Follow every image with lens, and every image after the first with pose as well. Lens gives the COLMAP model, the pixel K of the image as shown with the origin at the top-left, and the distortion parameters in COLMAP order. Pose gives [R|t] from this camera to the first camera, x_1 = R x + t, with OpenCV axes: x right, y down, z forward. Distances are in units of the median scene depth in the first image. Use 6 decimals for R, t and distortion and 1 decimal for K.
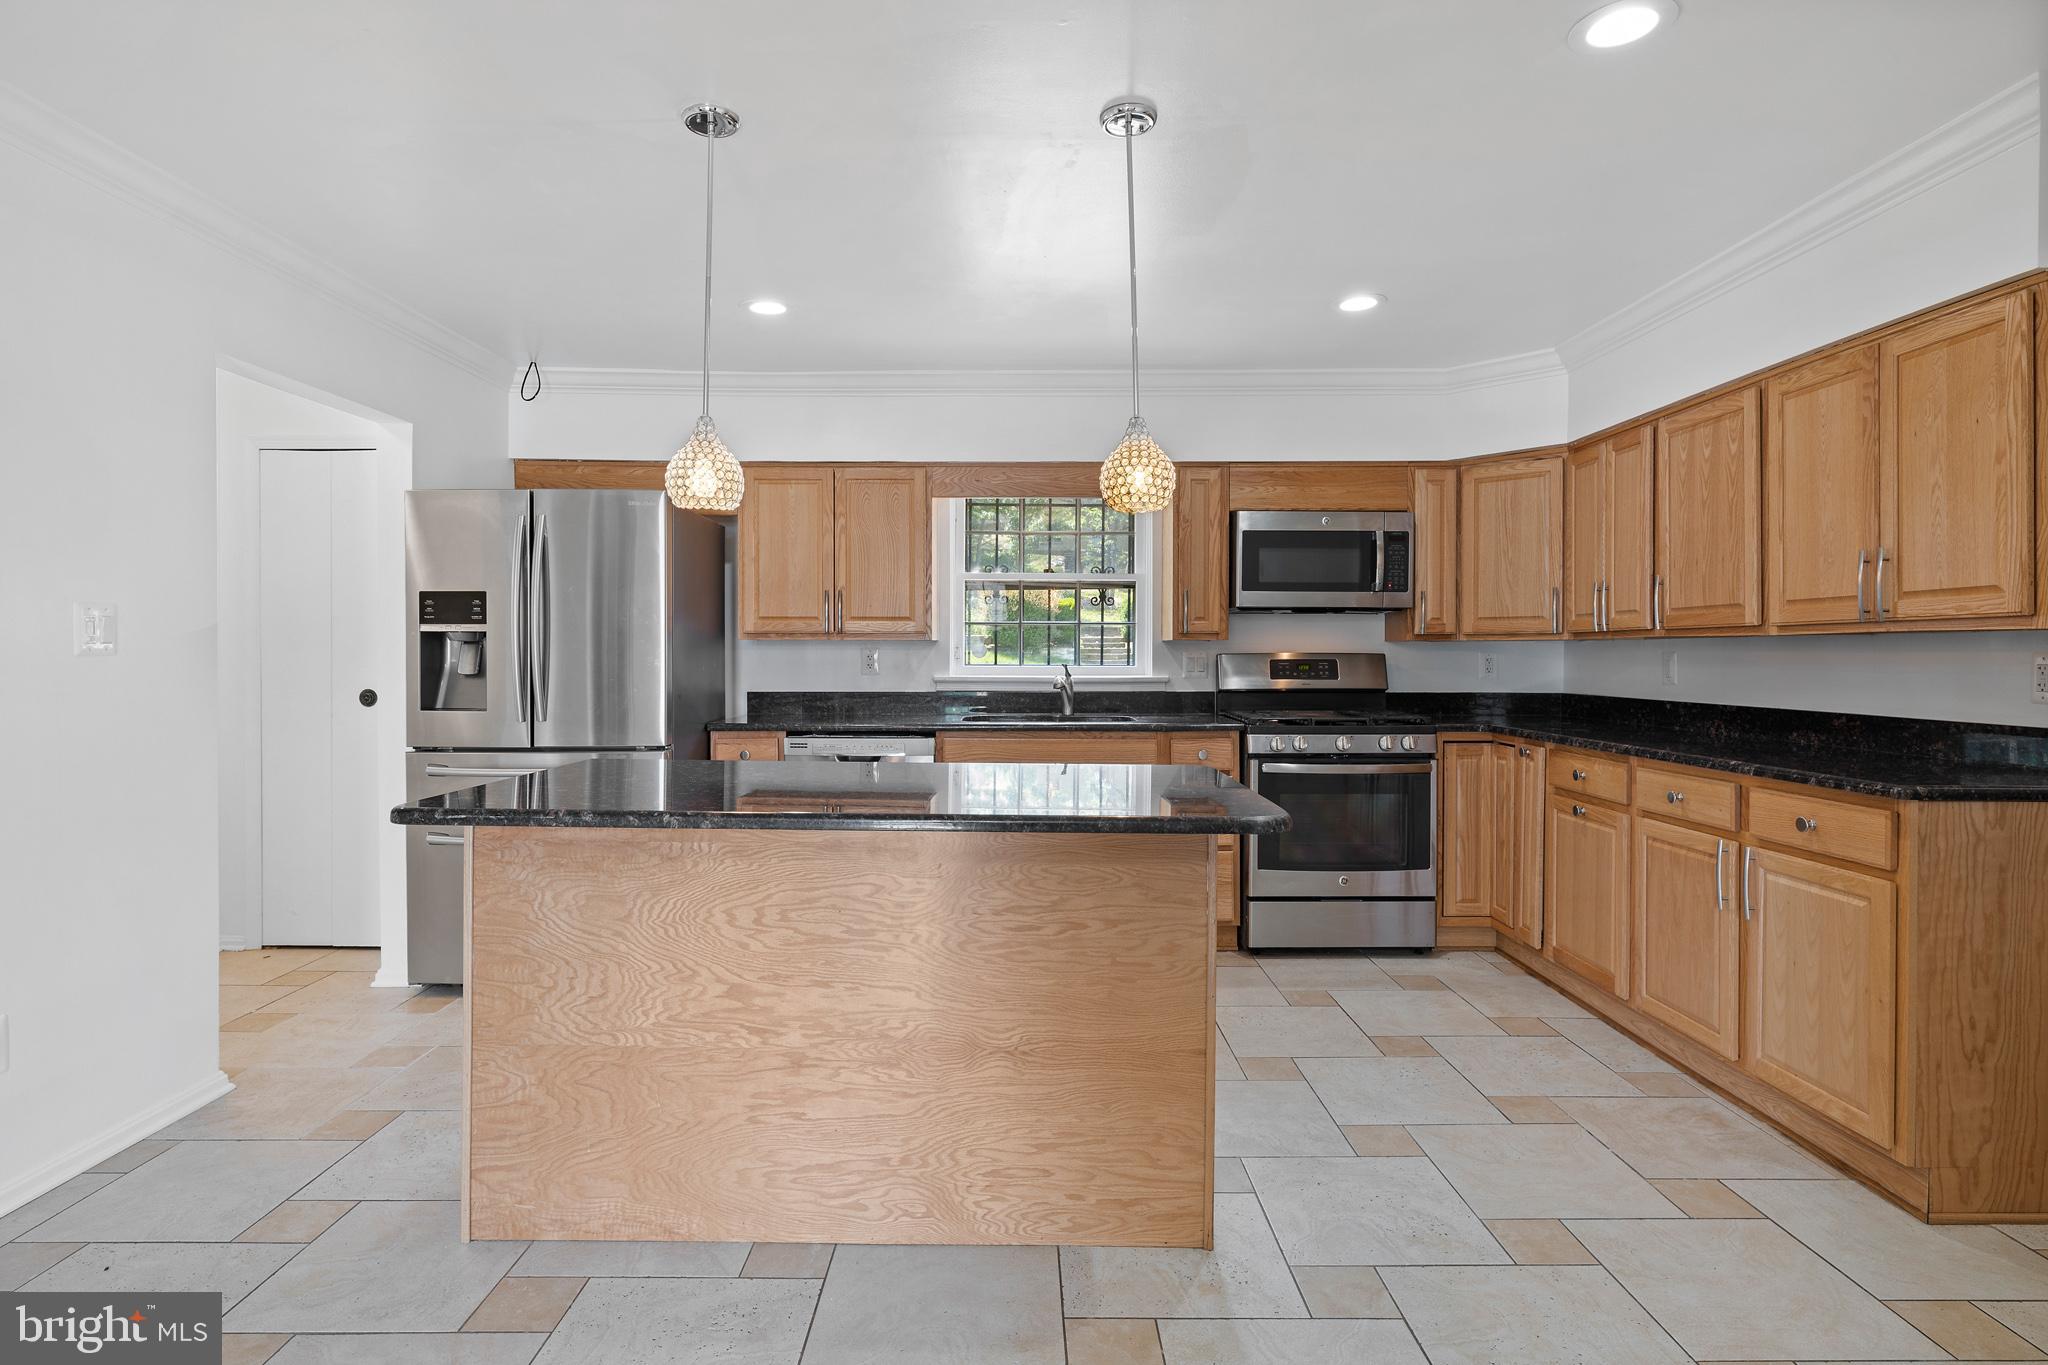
lens RADIAL K [[1060.1, 0, 1024.2], [0, 1060.1, 662.5], [0, 0, 1]] dist [-0.002345, 0.001427]
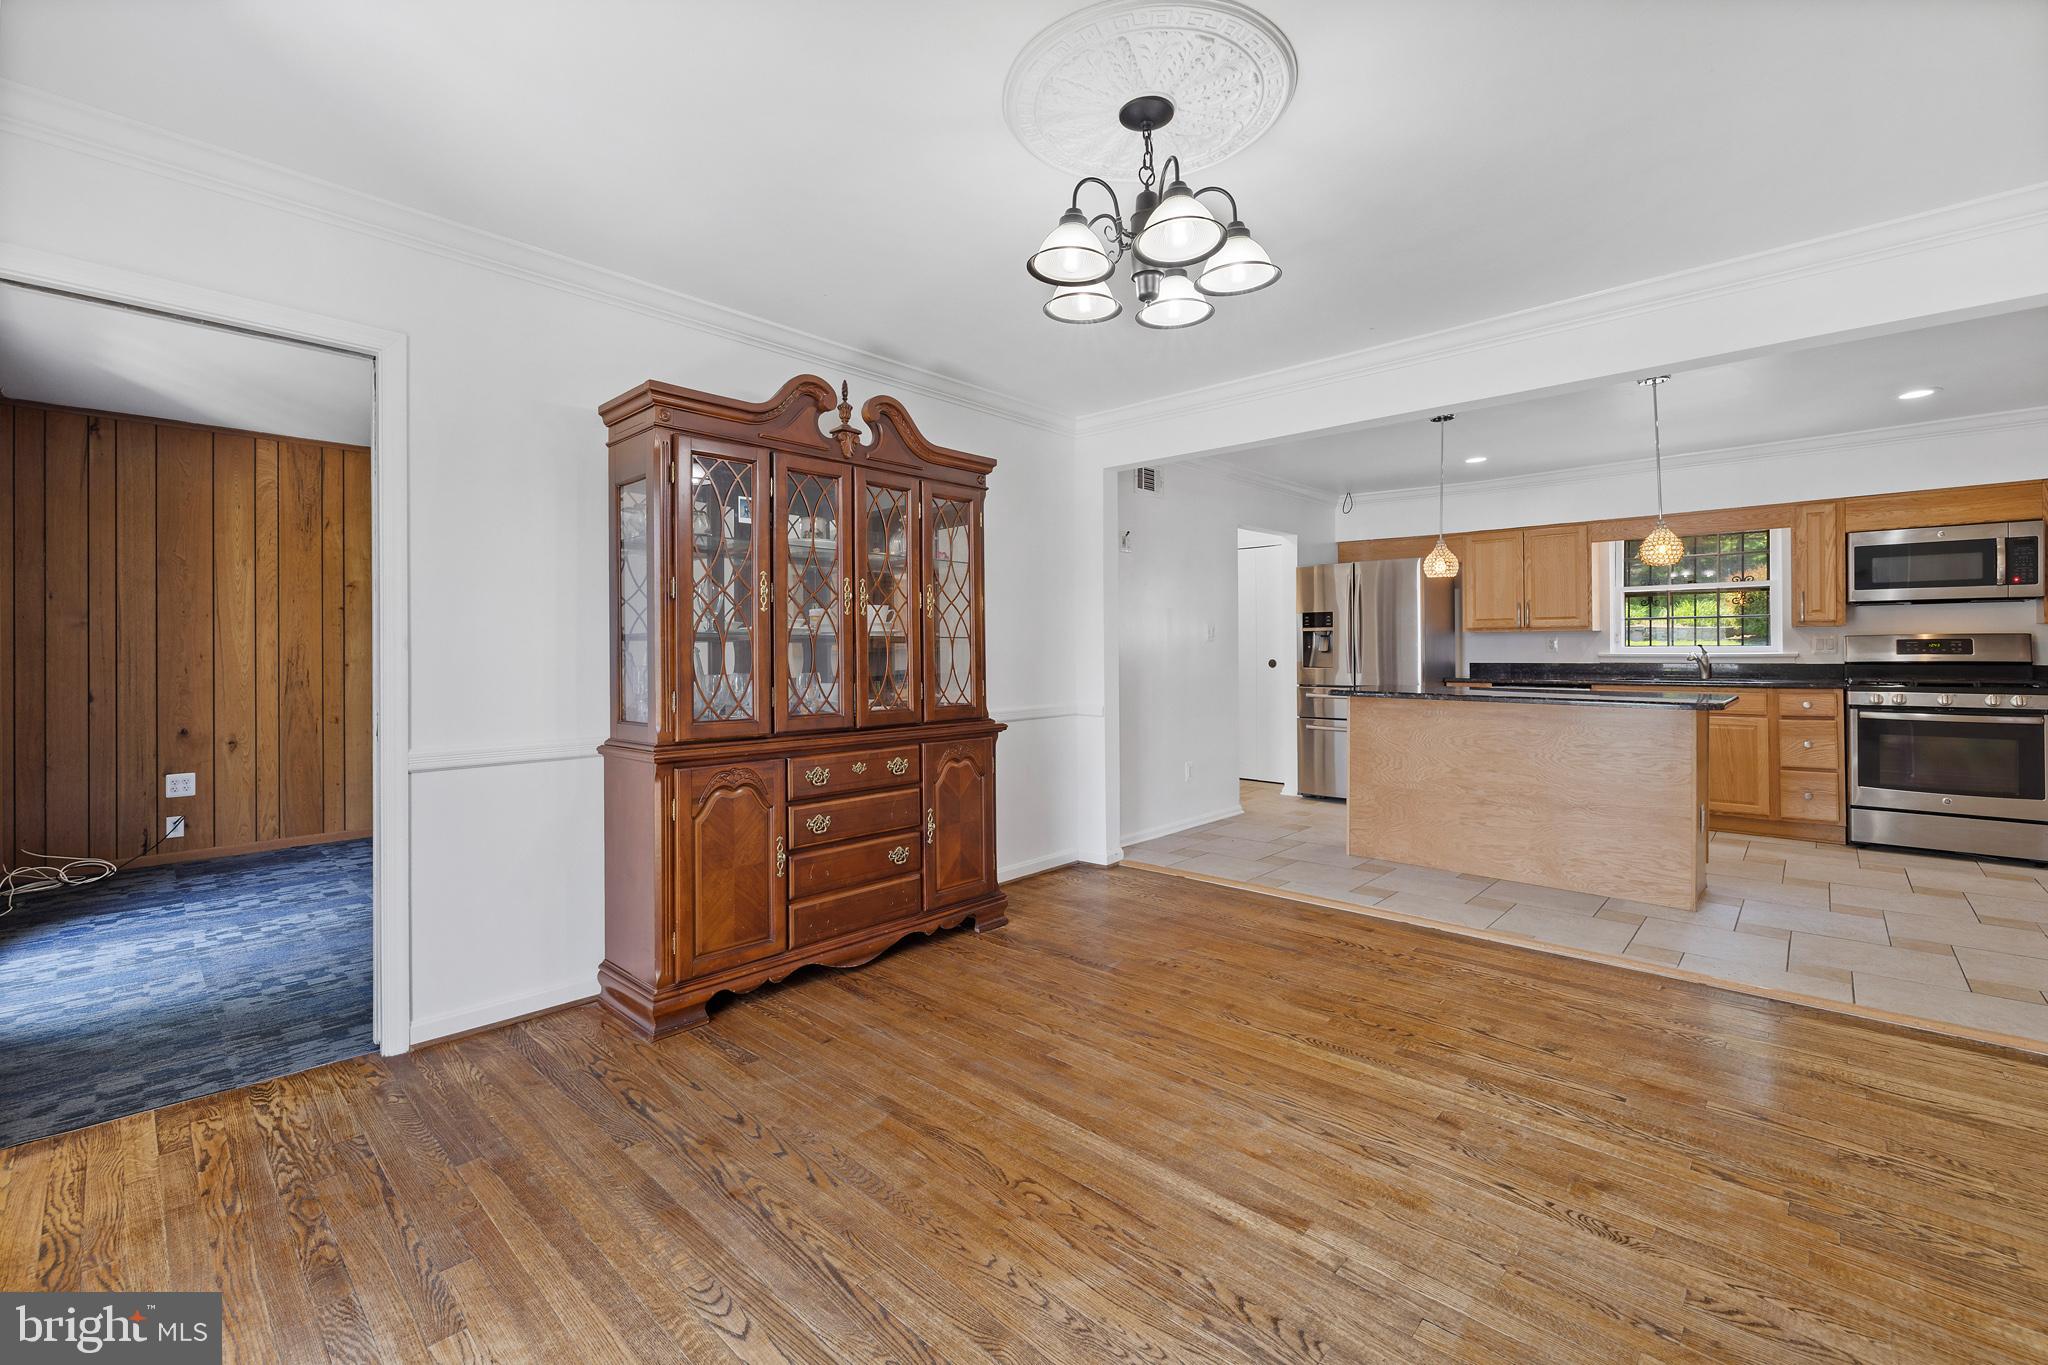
lens RADIAL K [[863.2, 0, 1019.6], [0, 863.2, 649.6], [0, 0, 1]] dist [-0.000330, 0.000277]
pose [[0.728776, -0.007202, -0.684714, 0.182389], [0.001274, 0.999957, -0.009161, 0.019763], [0.684751, 0.005803, 0.728754, -0.576495]]
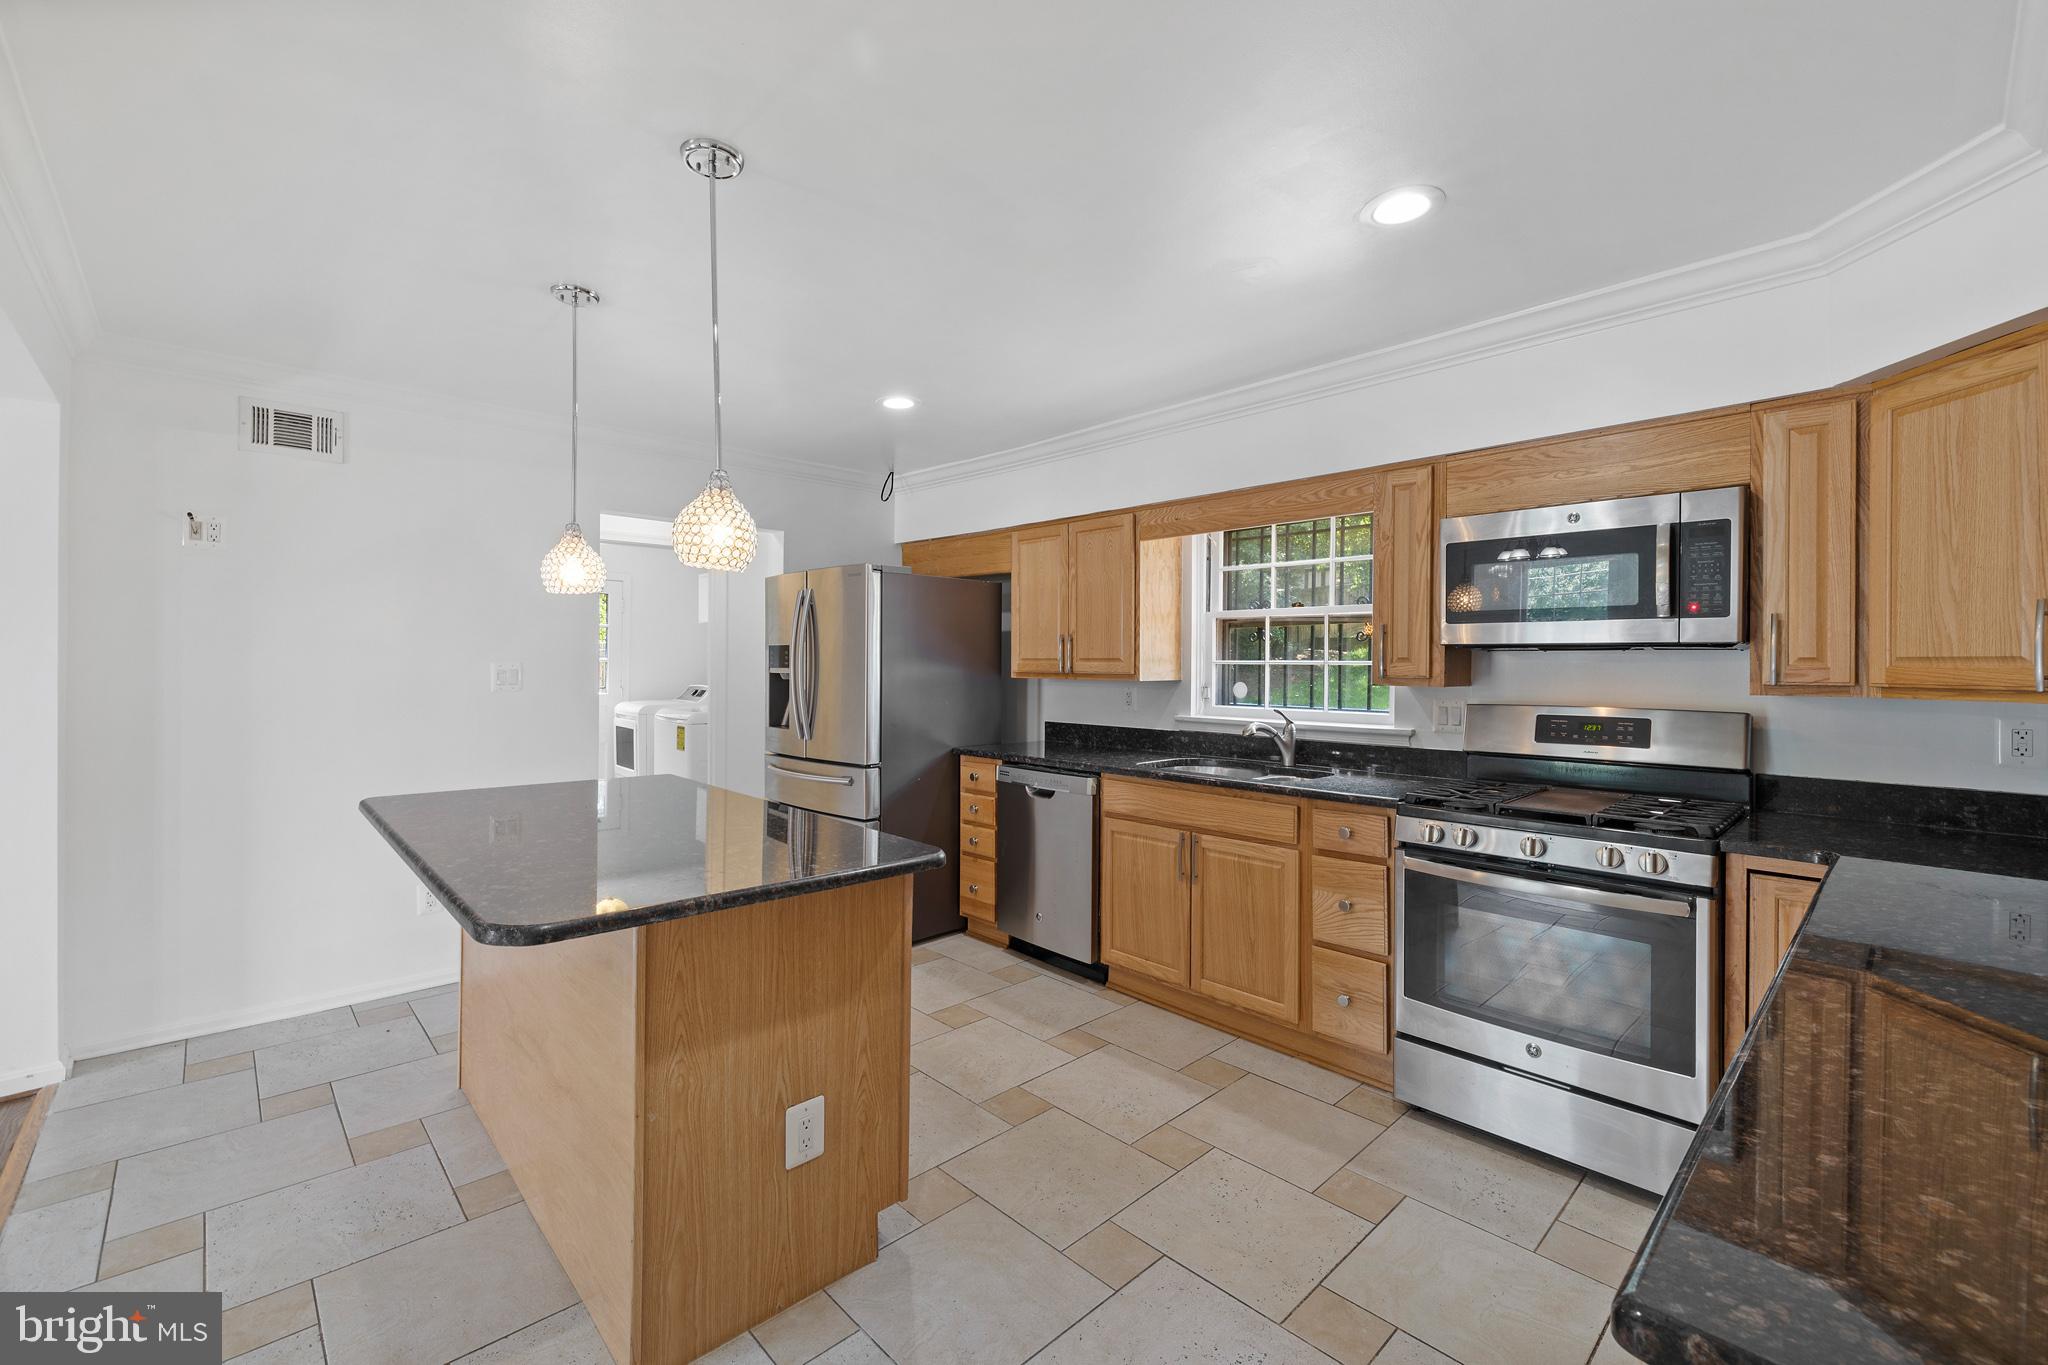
lens RADIAL K [[863.2, 0, 1011.5], [0, 863.2, 672.6], [0, 0, 1]] dist [-0.000330, 0.000277]
pose [[0.682859, 0.009315, -0.730491, 0.444902], [-0.013005, 0.999915, 0.000593, -0.028807], [0.730435, 0.009095, 0.682922, 0.354563]]
